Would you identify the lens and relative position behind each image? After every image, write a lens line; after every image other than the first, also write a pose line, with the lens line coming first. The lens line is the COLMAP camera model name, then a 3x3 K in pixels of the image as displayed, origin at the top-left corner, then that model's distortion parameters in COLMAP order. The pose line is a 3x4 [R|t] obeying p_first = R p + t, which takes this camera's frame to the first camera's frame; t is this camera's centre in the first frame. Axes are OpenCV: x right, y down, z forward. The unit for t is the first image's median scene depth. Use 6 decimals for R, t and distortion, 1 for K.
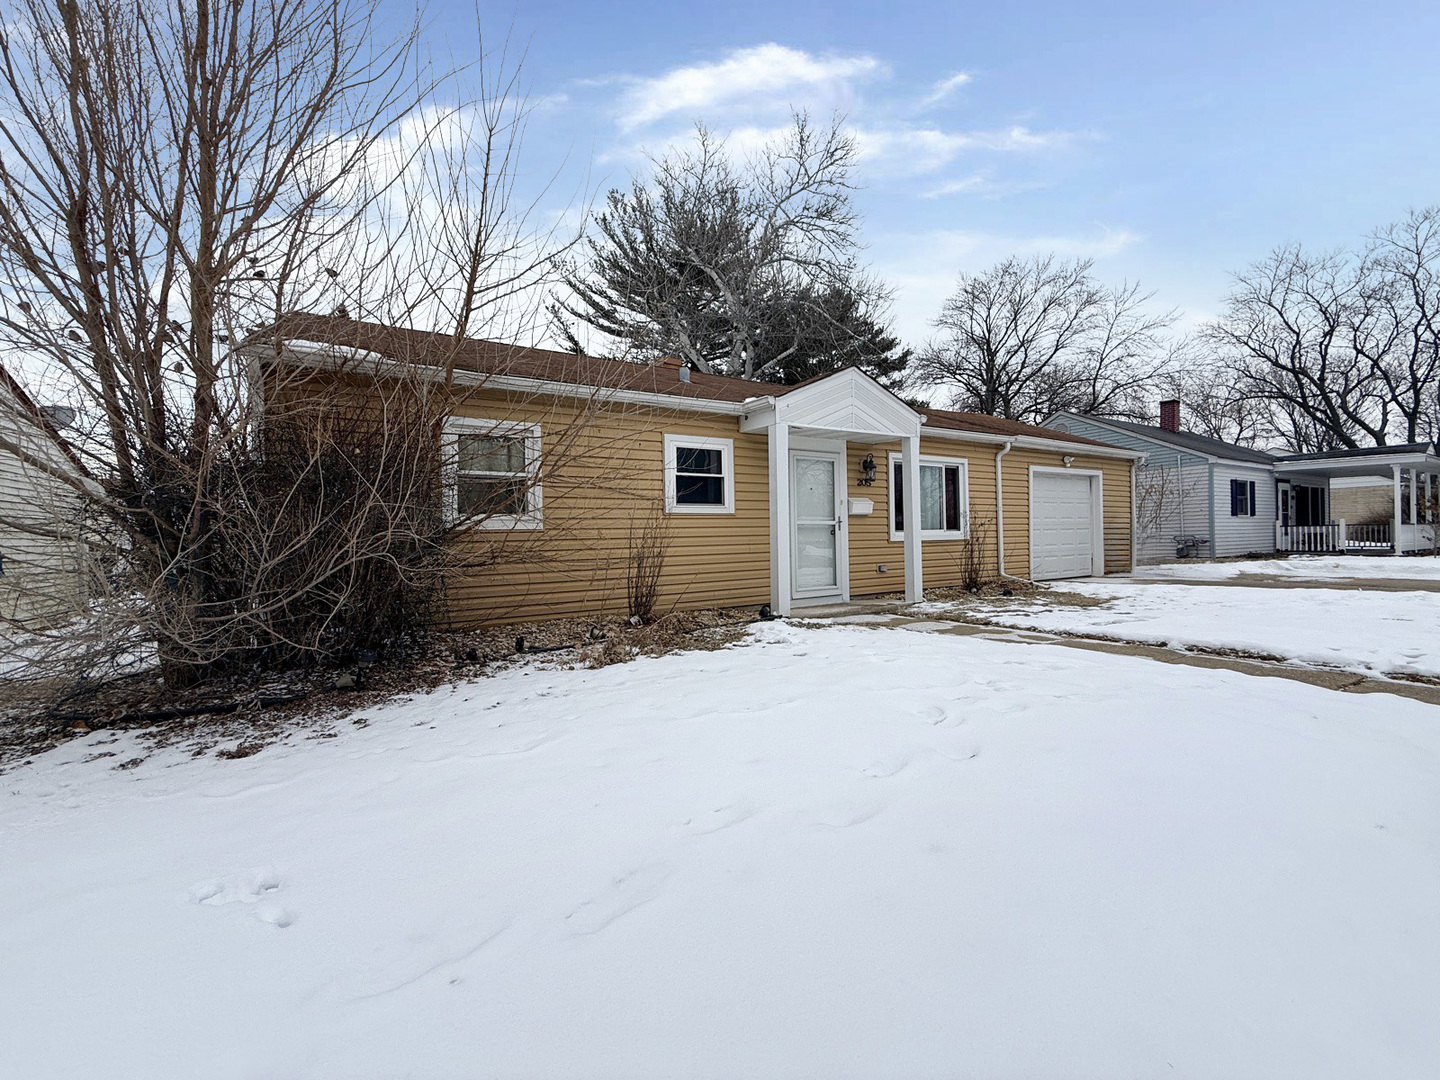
lens RADIAL K [[572.9, 0, 714.7], [0, 572.9, 542.4], [0, 0, 1]] dist [0.000731, 0.000267]
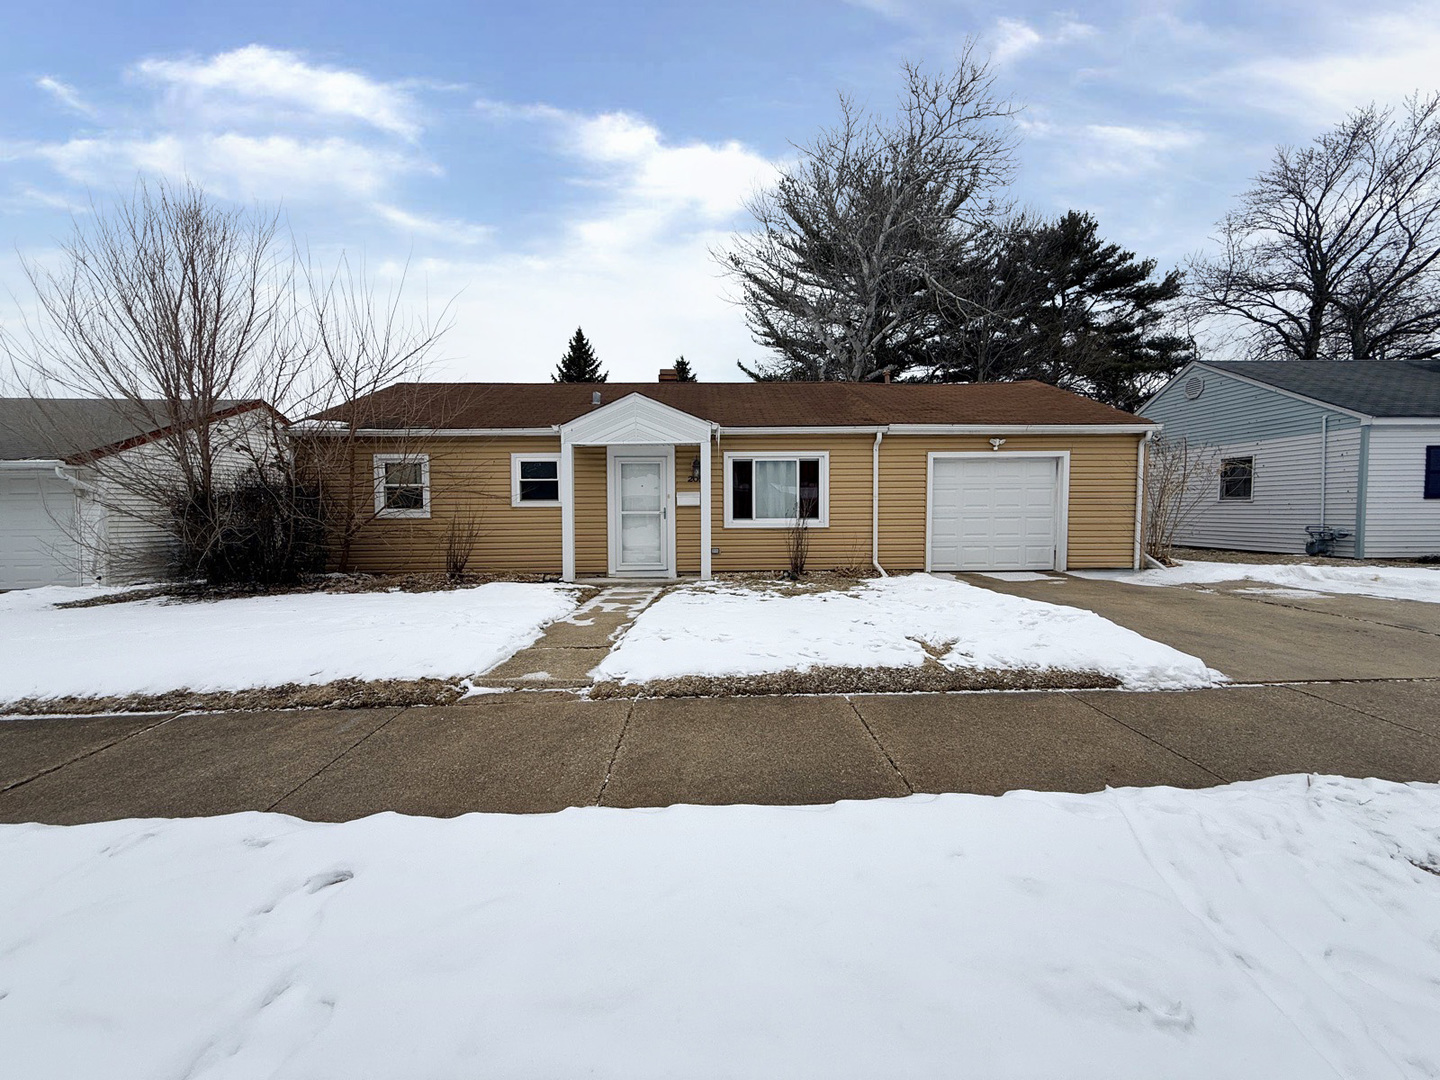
lens RADIAL K [[572.9, 0, 714.6], [0, 572.9, 542.2], [0, 0, 1]] dist [0.000731, 0.000267]
pose [[0.870803, 0.042479, -0.489794, 0.763289], [-0.012768, 0.997878, 0.063845, -0.042250], [0.491467, -0.049343, 0.869498, -0.029240]]
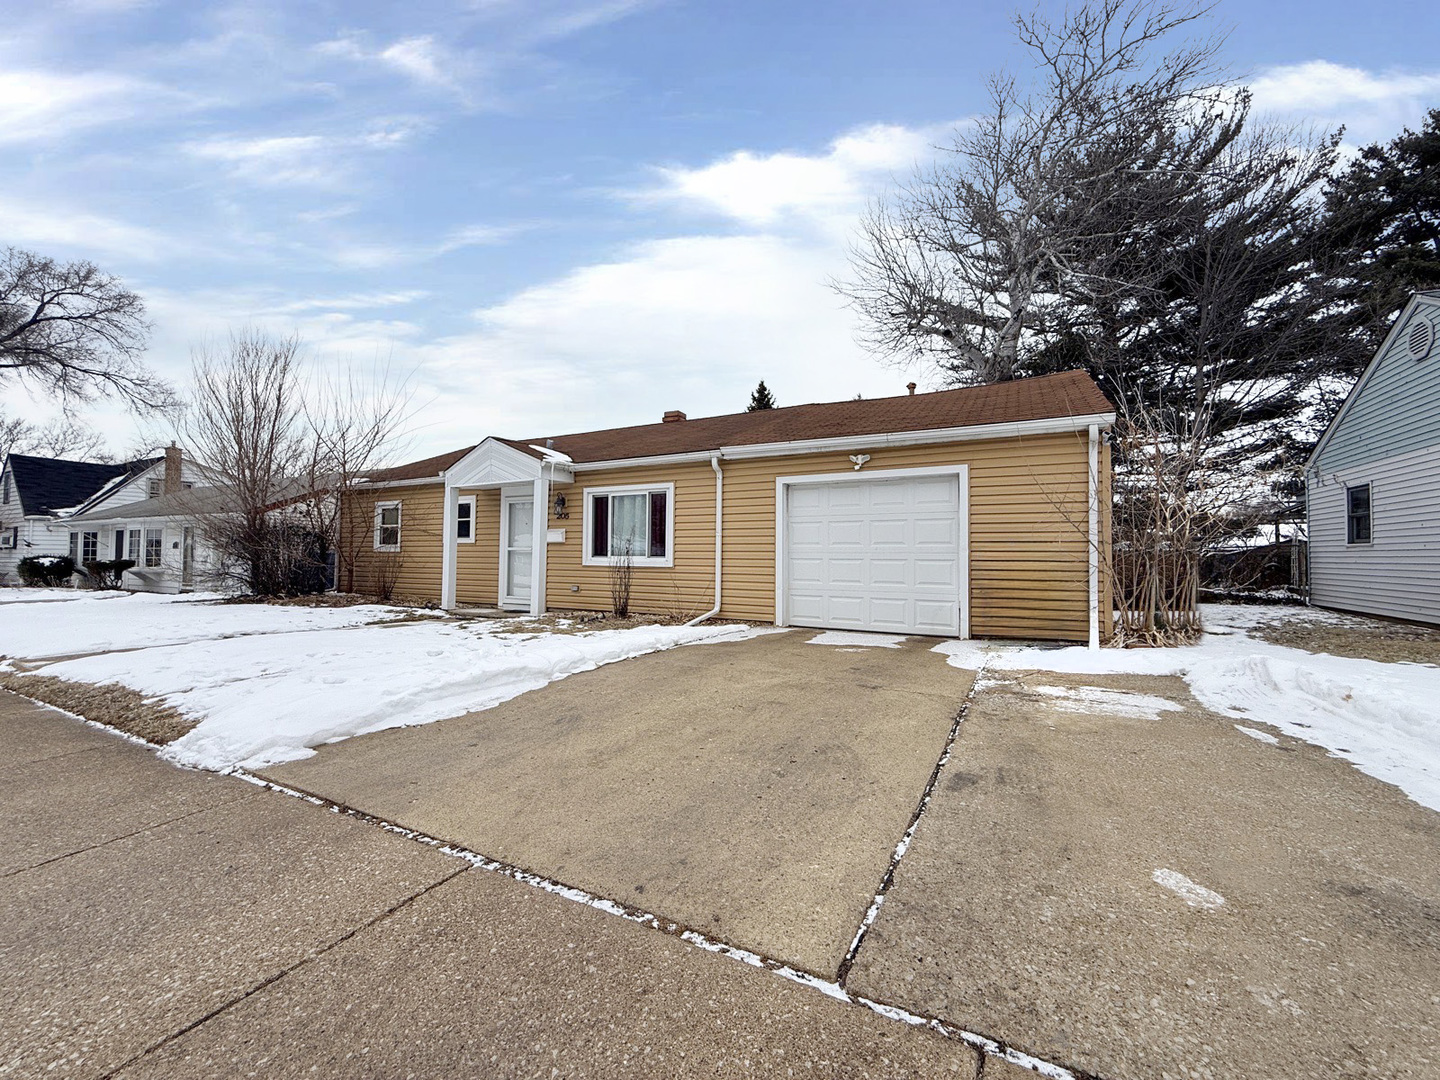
lens RADIAL K [[572.9, 0, 715.0], [0, 572.9, 540.6], [0, 0, 1]] dist [0.000731, 0.000267]
pose [[0.517290, 0.000786, -0.855810, 1.258371], [-0.021994, 0.999682, -0.012376, -0.038126], [0.855528, 0.025224, 0.517142, 0.556019]]
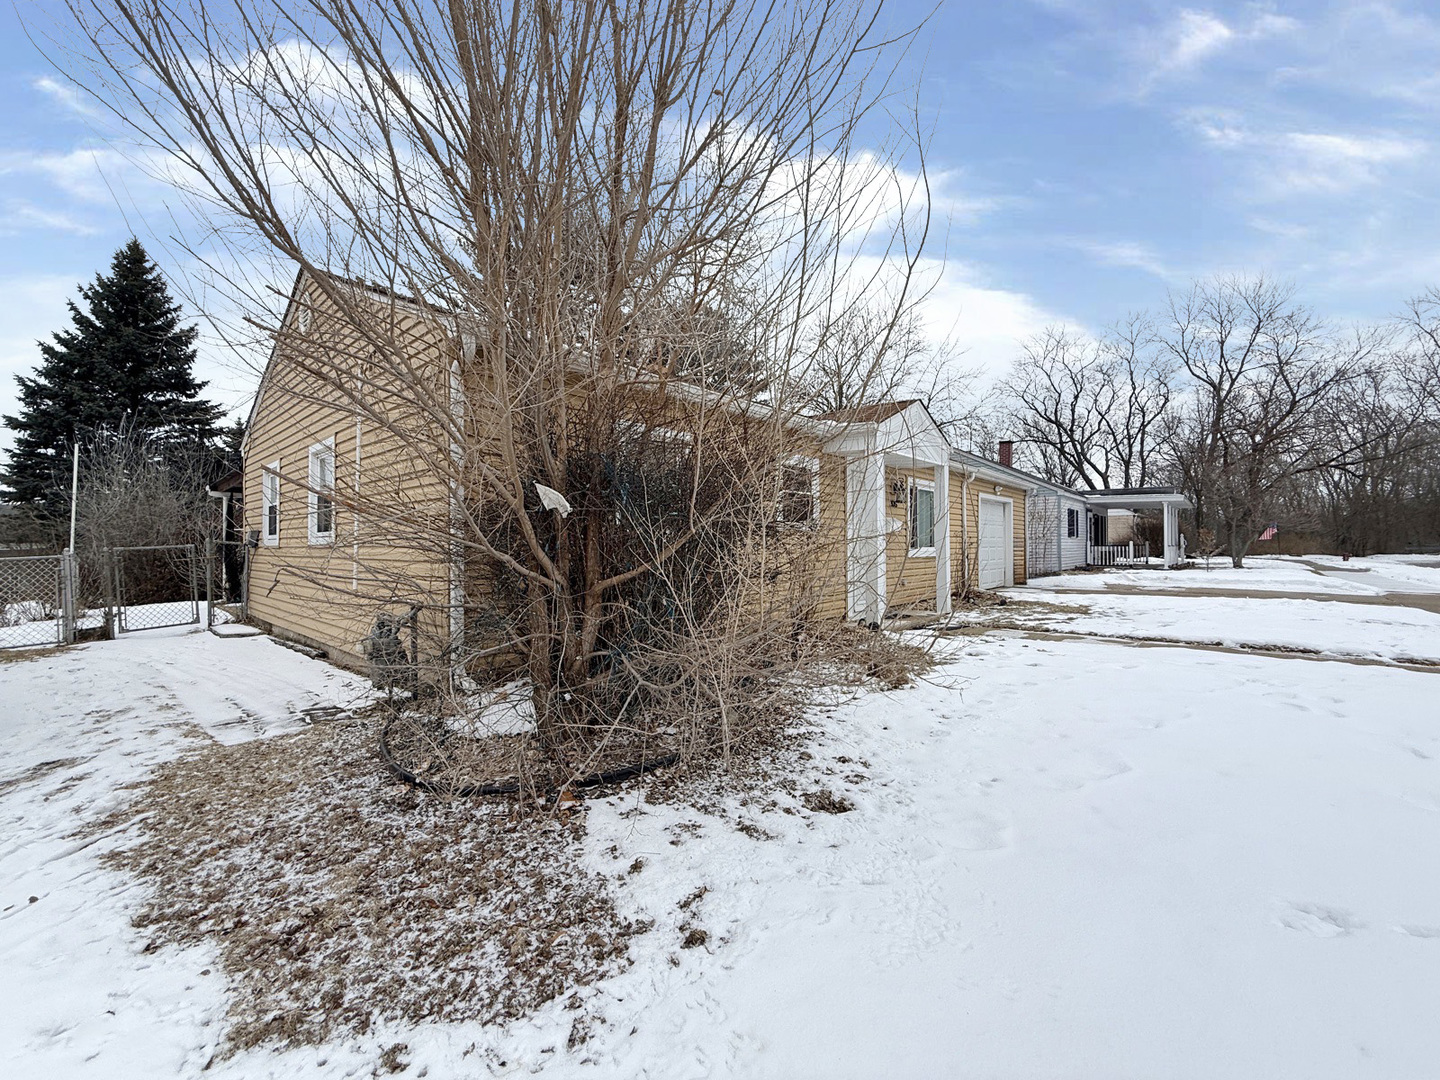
lens RADIAL K [[572.9, 0, 714.1], [0, 572.9, 542.3], [0, 0, 1]] dist [0.000731, 0.000267]
pose [[0.953205, 0.017372, 0.301825, -0.339737], [-0.013363, 0.999793, -0.015342, -0.008057], [-0.302029, 0.010591, 0.953240, 0.050438]]
